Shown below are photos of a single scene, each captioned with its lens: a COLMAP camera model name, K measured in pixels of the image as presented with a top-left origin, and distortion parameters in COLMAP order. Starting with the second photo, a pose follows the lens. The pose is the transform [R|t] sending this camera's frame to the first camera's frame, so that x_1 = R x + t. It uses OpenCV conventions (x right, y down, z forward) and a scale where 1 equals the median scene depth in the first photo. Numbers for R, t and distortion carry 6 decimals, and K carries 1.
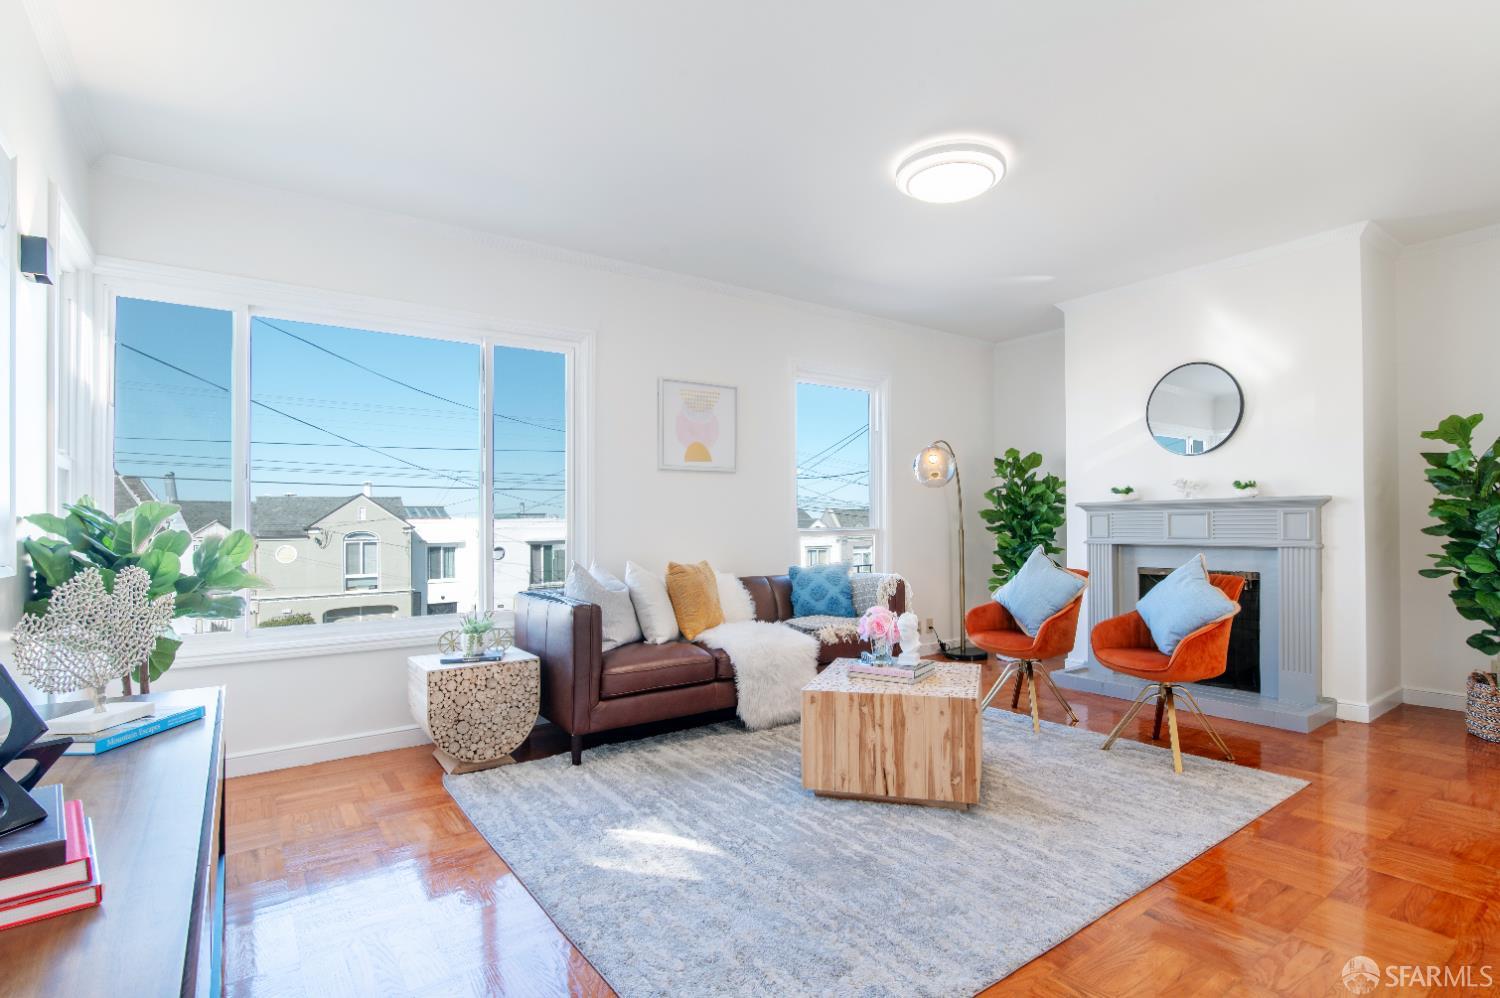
lens RADIAL K [[730.5, 0, 777.9], [0, 730.5, 521.4], [0, 0, 1]] dist [-0.001856, -0.000146]
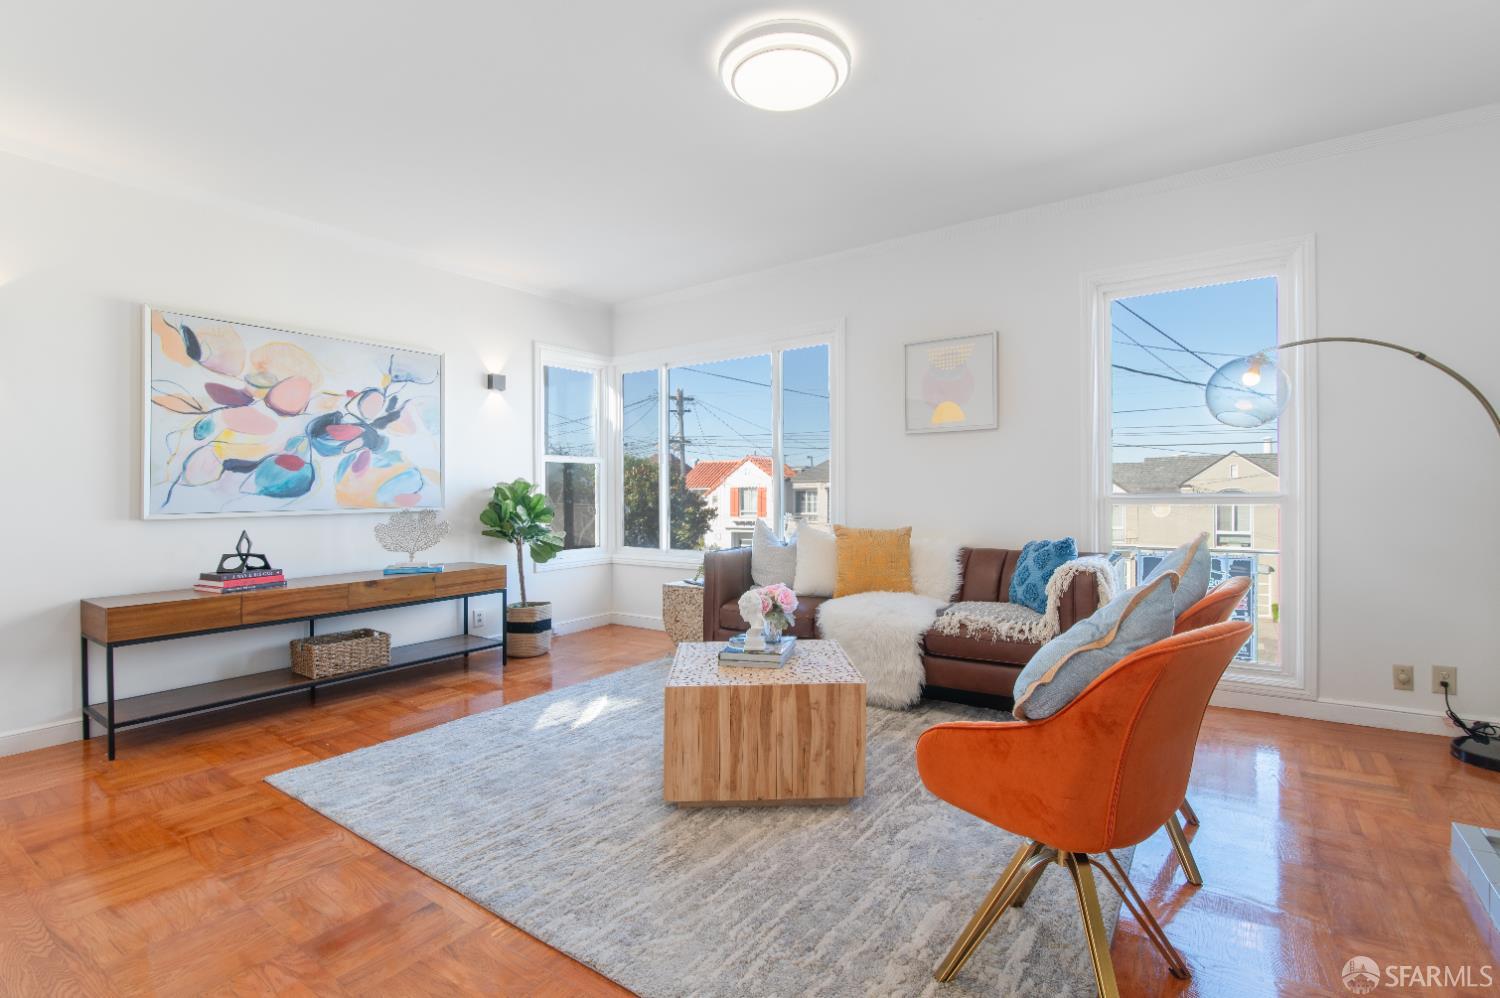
lens RADIAL K [[688.7, 0, 767.4], [0, 688.7, 495.1], [0, 0, 1]] dist [-0.001144, -0.000042]
pose [[0.328425, 0.013717, -0.944431, 0.764021], [0.010507, 0.999780, 0.018174, -0.007143], [0.944472, -0.015892, 0.328208, 0.569879]]
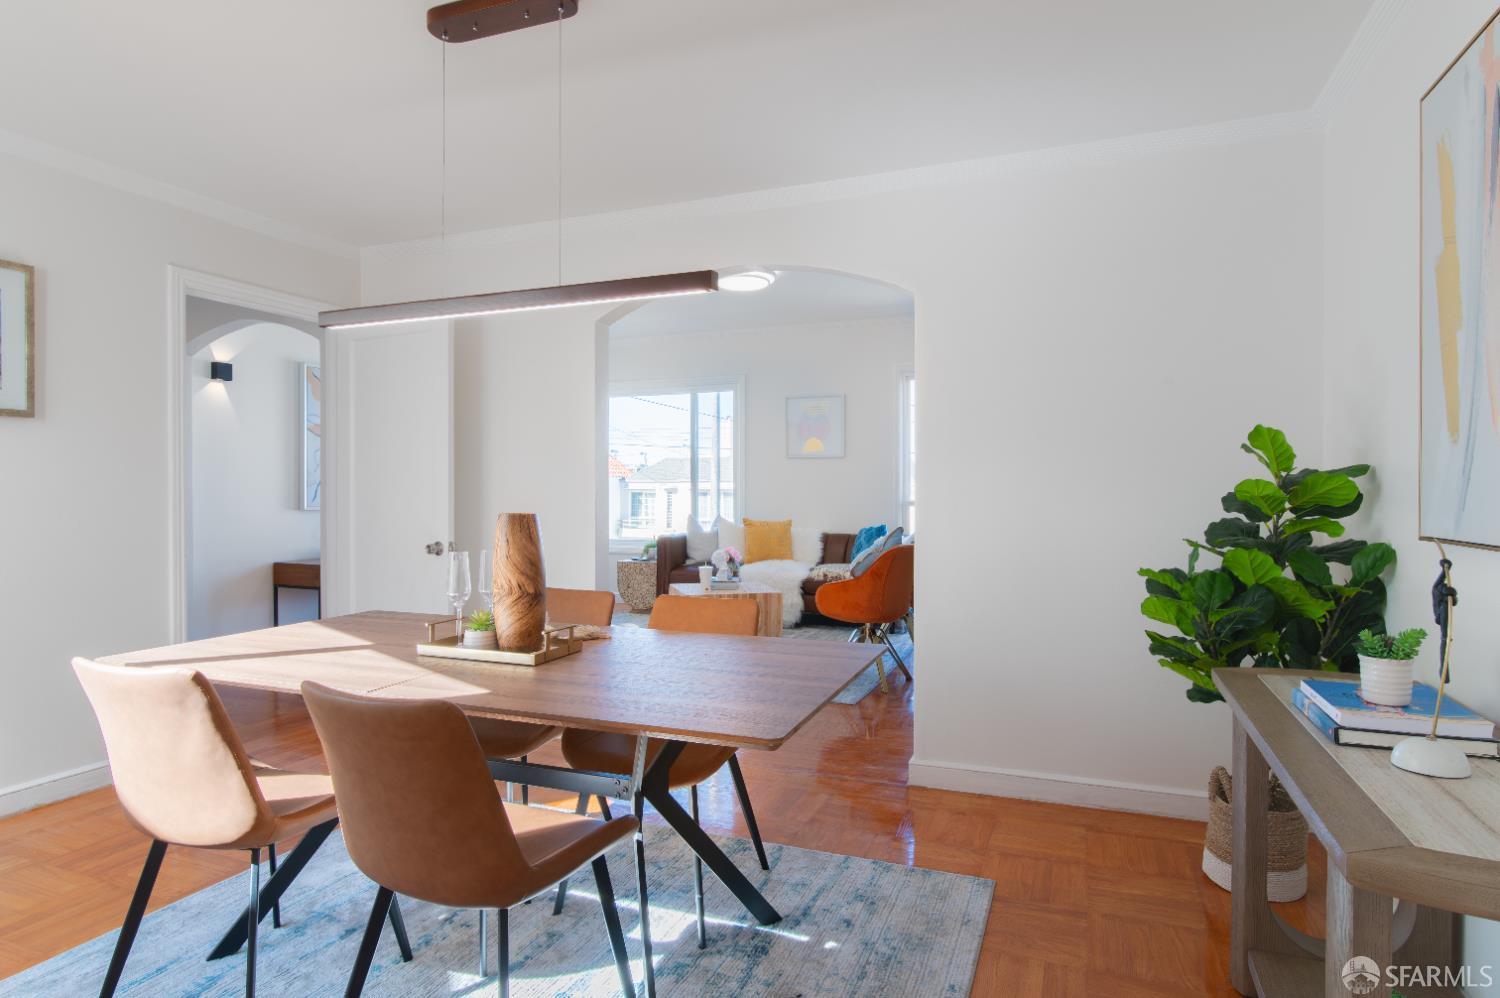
lens RADIAL K [[839.4, 0, 750.0], [0, 839.4, 499.0], [0, 0, 1]] dist [0.000031, -0.000012]
pose [[0.517932, 0.020660, -0.855172, 1.460837], [-0.005027, 0.999765, 0.021108, -0.027544], [0.855407, -0.006634, 0.517914, 0.031517]]
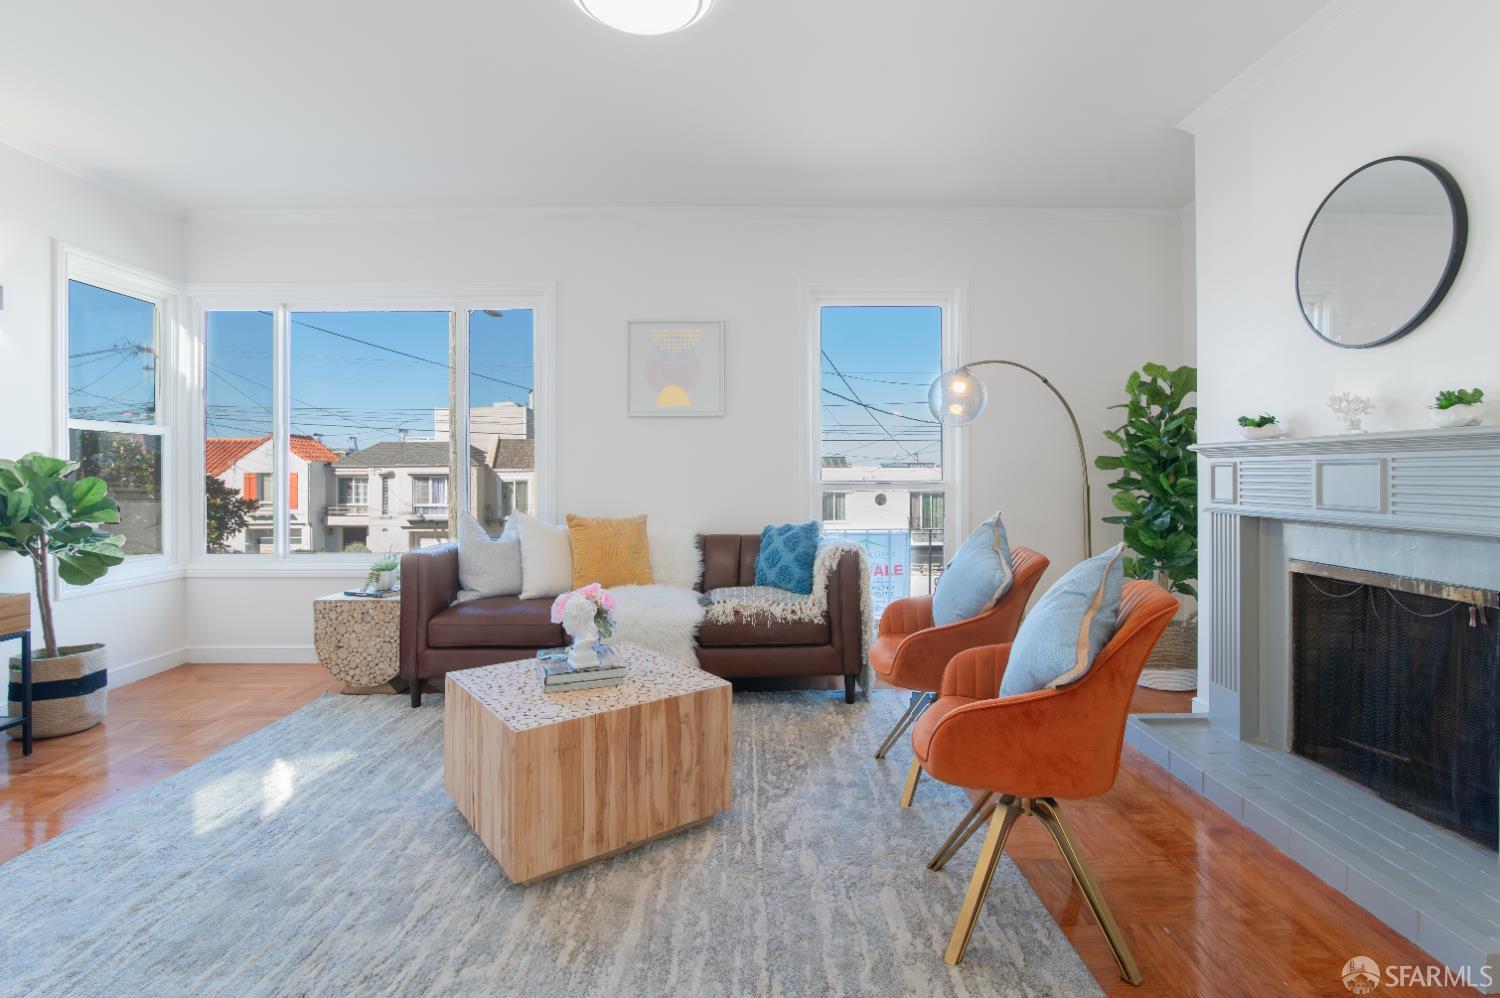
lens RADIAL K [[693.4, 0, 755.2], [0, 693.4, 479.8], [0, 0, 1]] dist [-0.010203, -0.000113]
pose [[0.811835, 0.011989, -0.583764, 0.567059], [-0.004044, 0.999881, 0.014911, -0.003760], [0.583873, -0.009745, 0.811787, 0.407645]]
